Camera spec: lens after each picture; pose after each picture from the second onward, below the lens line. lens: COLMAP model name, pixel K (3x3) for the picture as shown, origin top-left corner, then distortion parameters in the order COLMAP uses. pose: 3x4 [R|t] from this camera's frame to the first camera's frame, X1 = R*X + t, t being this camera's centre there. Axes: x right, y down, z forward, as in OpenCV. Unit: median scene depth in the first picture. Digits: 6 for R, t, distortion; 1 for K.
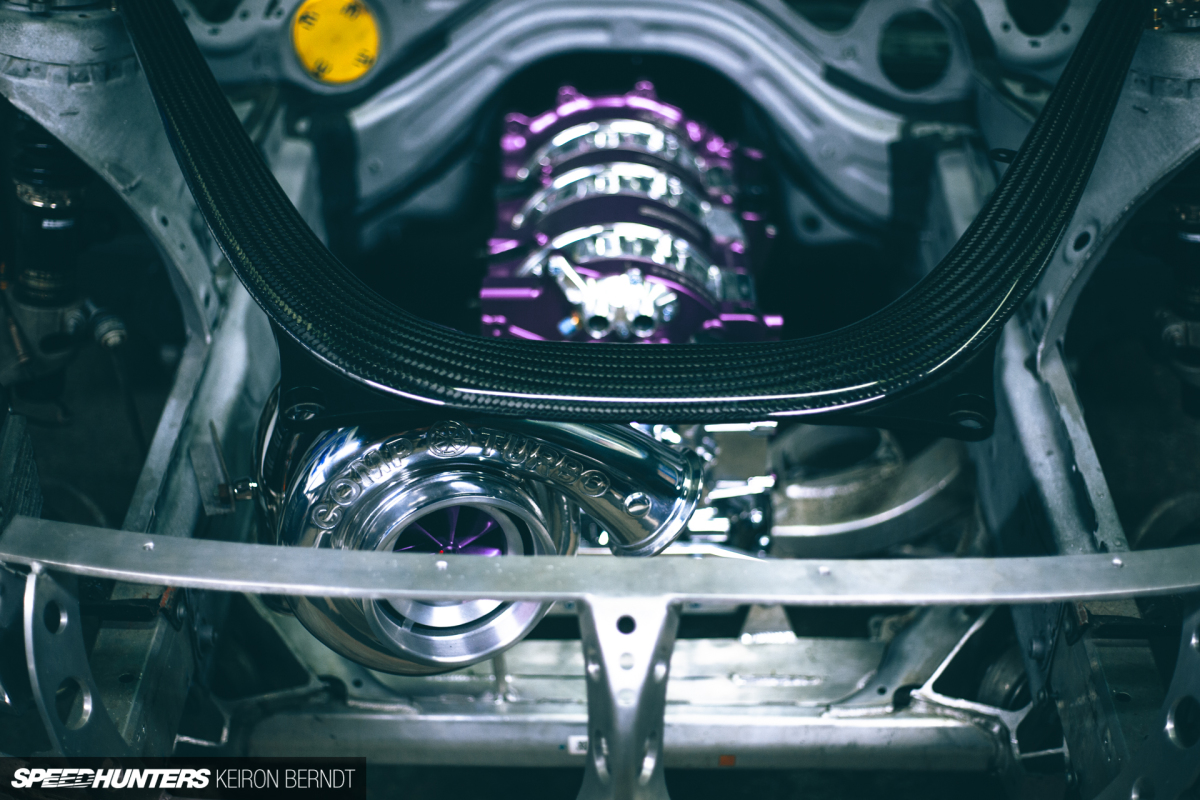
lens RADIAL K [[1740.2, 0, 600.0], [0, 1740.2, 400.0], [0, 0, 1]] dist [-0.155553, 0.069414]
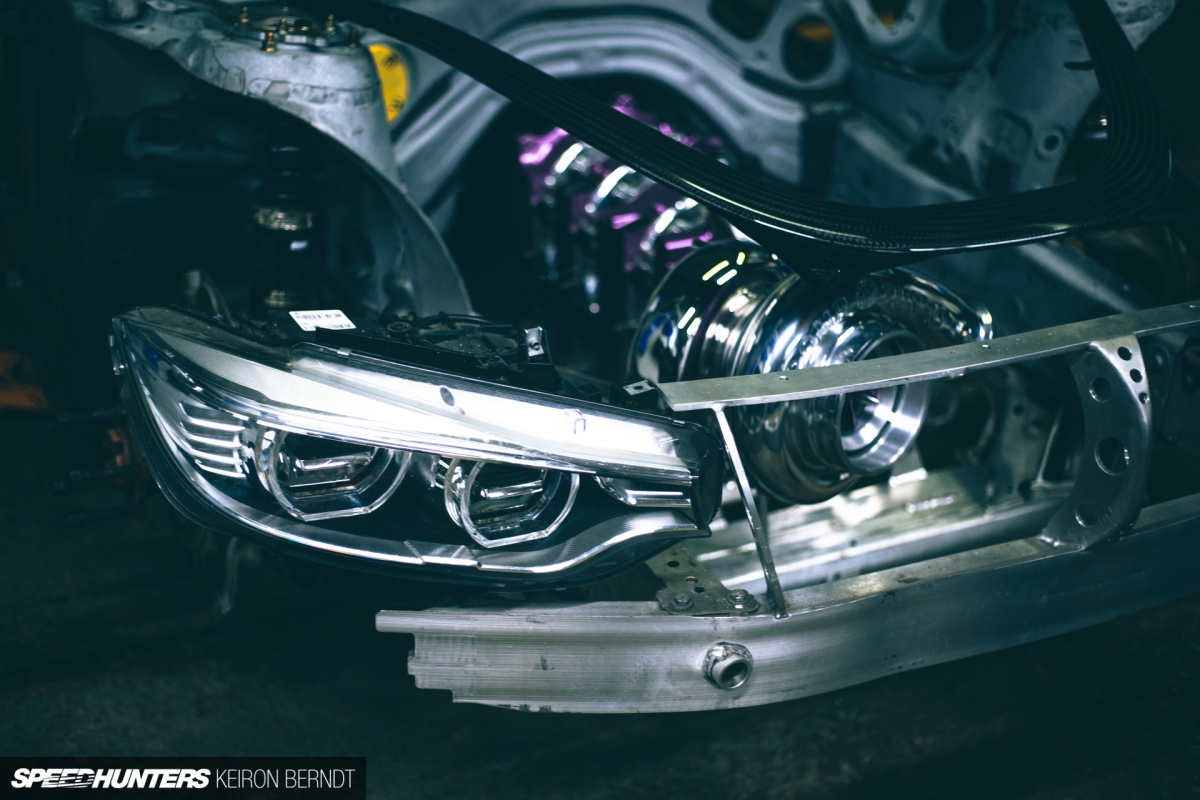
lens RADIAL K [[1740.2, 0, 600.0], [0, 1740.2, 400.0], [0, 0, 1]] dist [-0.155553, 0.069414]
pose [[0.899488, -0.181415, 0.397504, -0.601273], [0.213987, 0.976067, -0.038756, 0.080719], [-0.380959, 0.119922, 0.916782, -0.098237]]
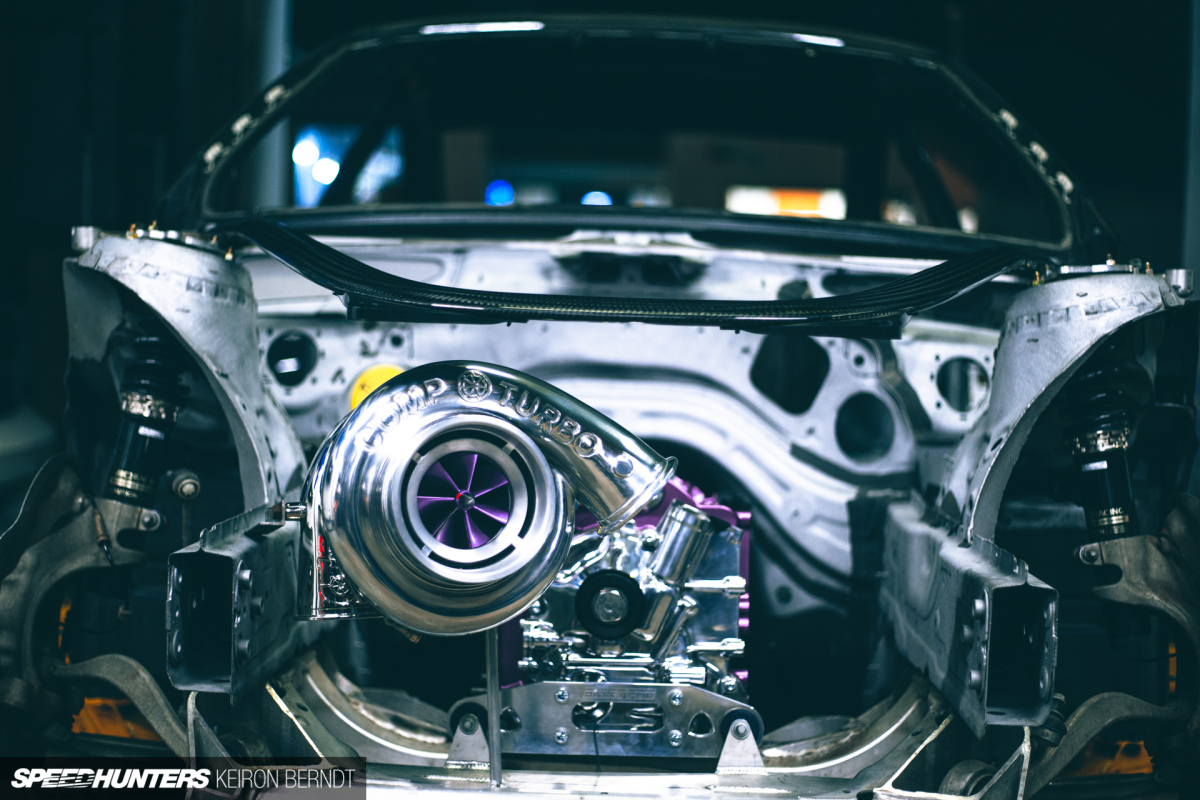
lens RADIAL K [[1740.2, 0, 600.0], [0, 1740.2, 400.0], [0, 0, 1]] dist [-0.155553, 0.069414]
pose [[0.999500, 0.027661, -0.015316, 0.017986], [-0.031550, 0.840727, -0.540540, 0.519099], [-0.002075, 0.540753, 0.841179, -0.036910]]
